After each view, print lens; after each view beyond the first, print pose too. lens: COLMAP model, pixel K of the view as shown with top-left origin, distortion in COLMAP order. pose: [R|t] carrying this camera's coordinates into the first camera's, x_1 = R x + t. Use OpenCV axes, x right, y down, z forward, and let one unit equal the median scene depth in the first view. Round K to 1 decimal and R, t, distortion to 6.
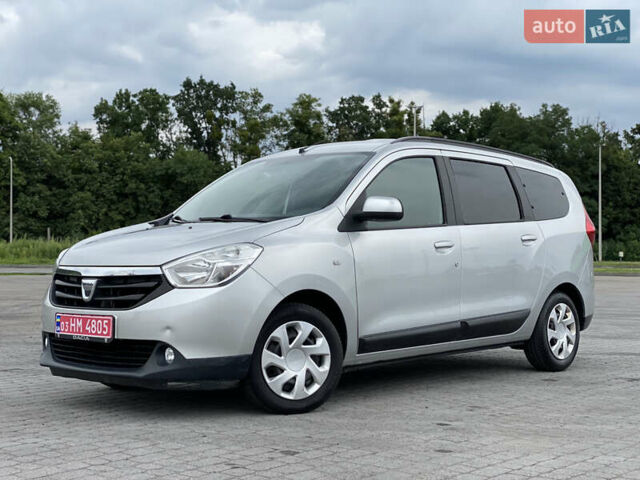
lens RADIAL K [[962.4, 0, 320.5], [0, 962.4, 236.9], [0, 0, 1]] dist [0.146210, 0.000000]
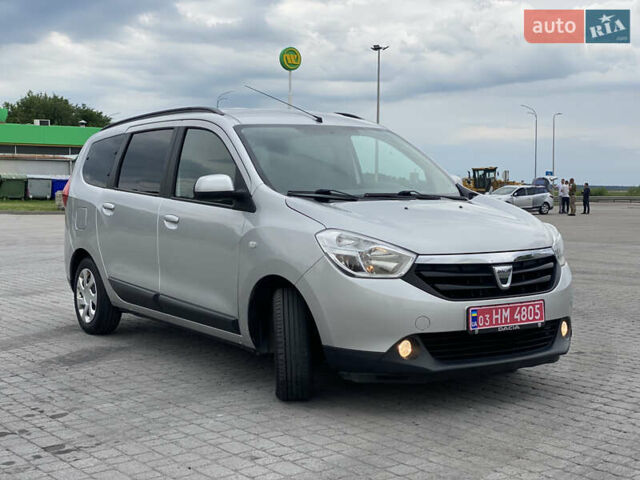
lens RADIAL K [[962.4, 0, 324.0], [0, 962.4, 244.2], [0, 0, 1]] dist [0.146210, 0.000000]
pose [[0.217057, -0.063855, 0.974068, -1.097038], [-0.017170, 0.997454, 0.069214, -0.036524], [-0.976008, -0.031748, 0.215408, 0.892161]]
